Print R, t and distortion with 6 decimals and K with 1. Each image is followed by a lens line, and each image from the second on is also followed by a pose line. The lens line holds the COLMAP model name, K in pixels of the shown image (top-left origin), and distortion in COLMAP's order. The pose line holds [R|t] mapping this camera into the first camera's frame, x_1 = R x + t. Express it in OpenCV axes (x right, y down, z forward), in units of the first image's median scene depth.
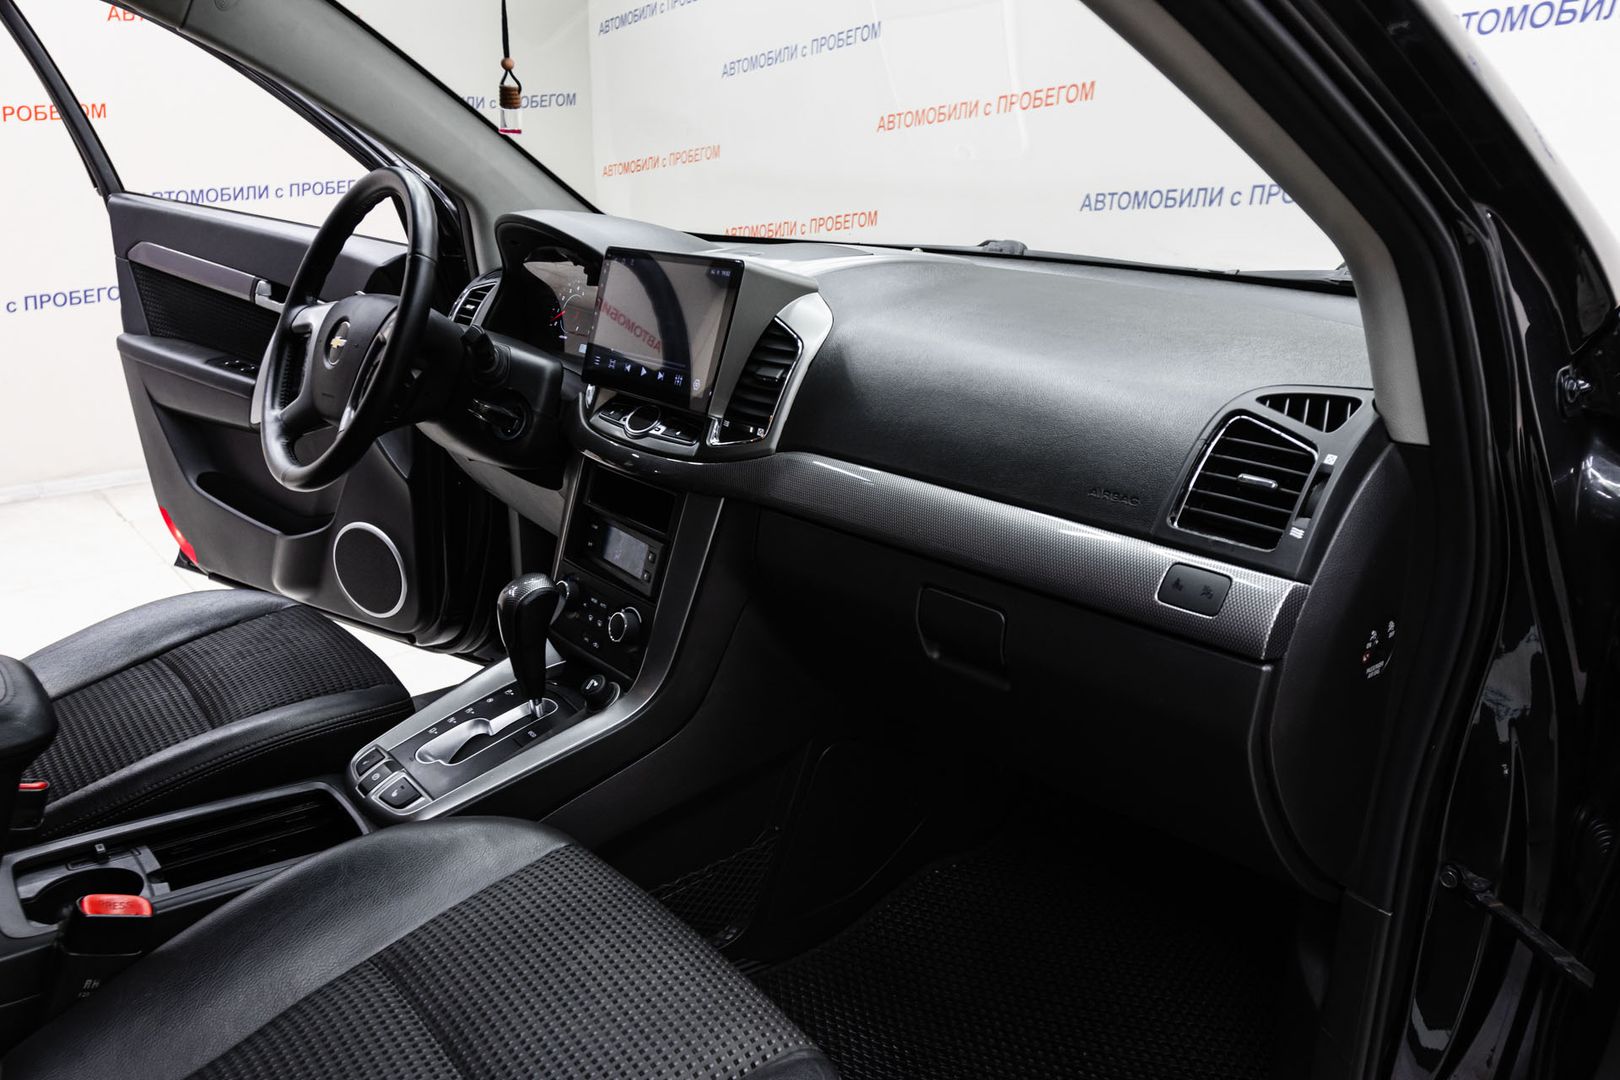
lens RADIAL K [[1157.3, 0, 785.3], [0, 1157.3, 557.4], [0, 0, 1]] dist [-0.002377, 0.000420]
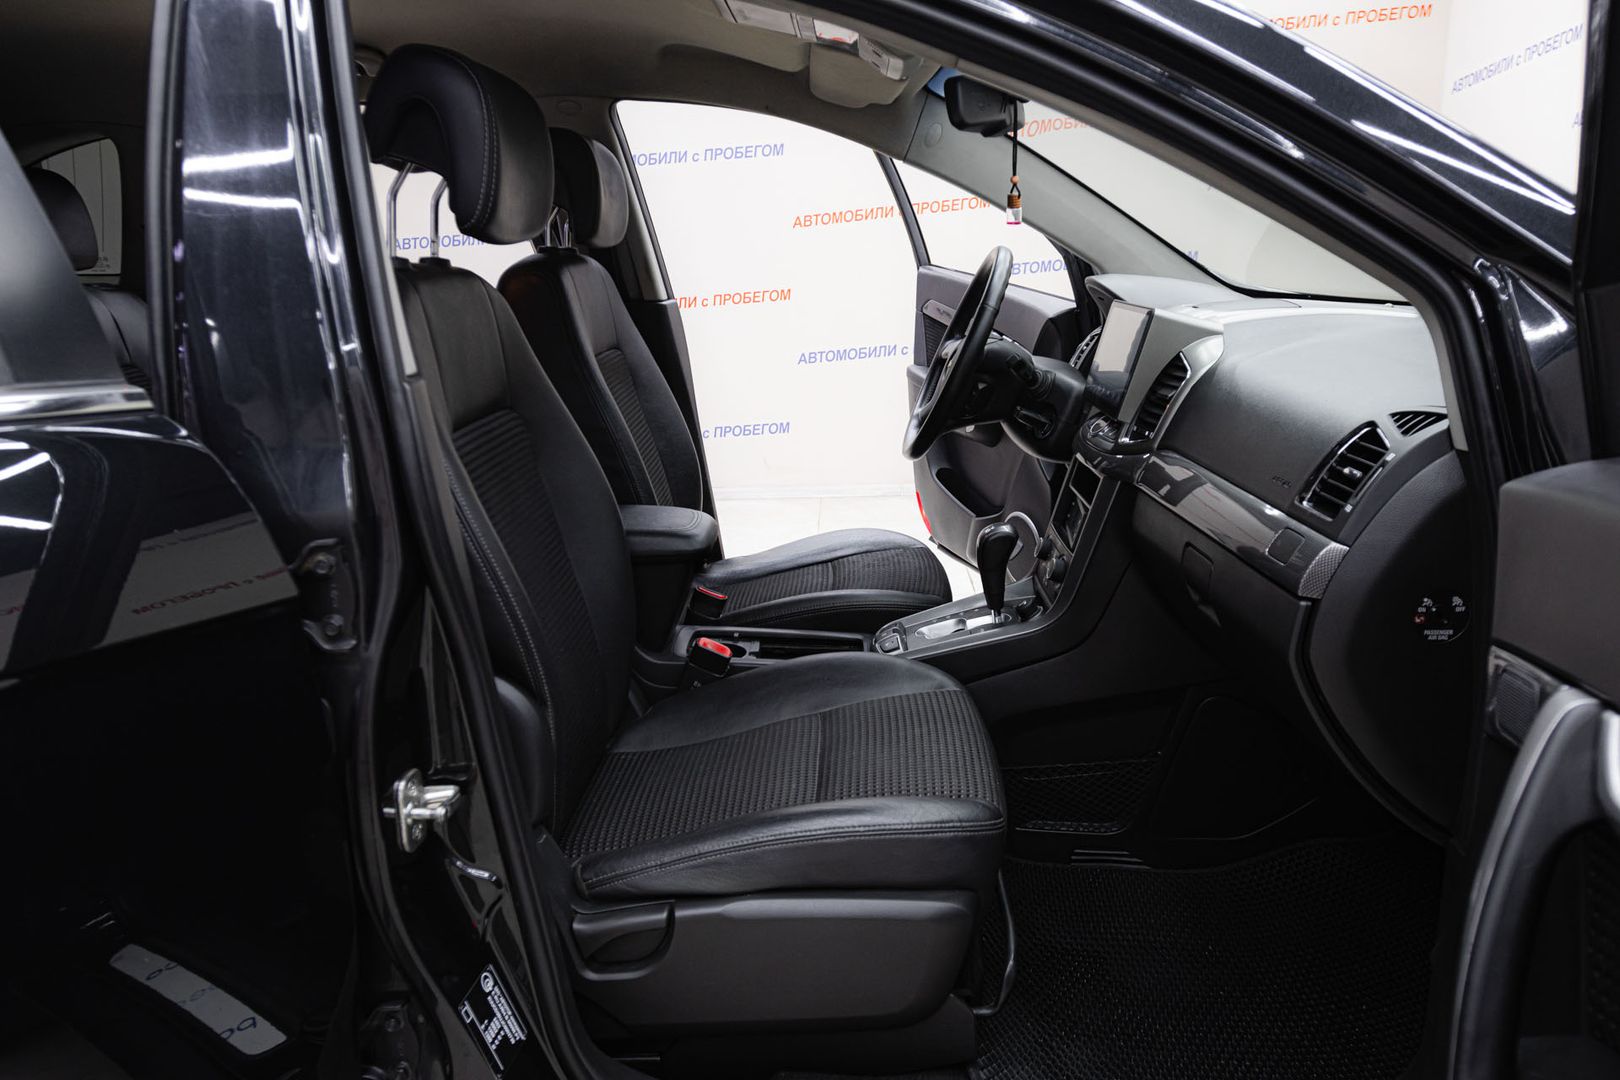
lens RADIAL K [[1157.3, 0, 785.3], [0, 1157.3, 557.4], [0, 0, 1]] dist [-0.002377, 0.000420]
pose [[0.739559, 0.146240, -0.657013, 0.563170], [-0.180012, 0.983530, 0.016289, 0.086245], [0.648574, 0.106223, 0.753704, -0.273900]]
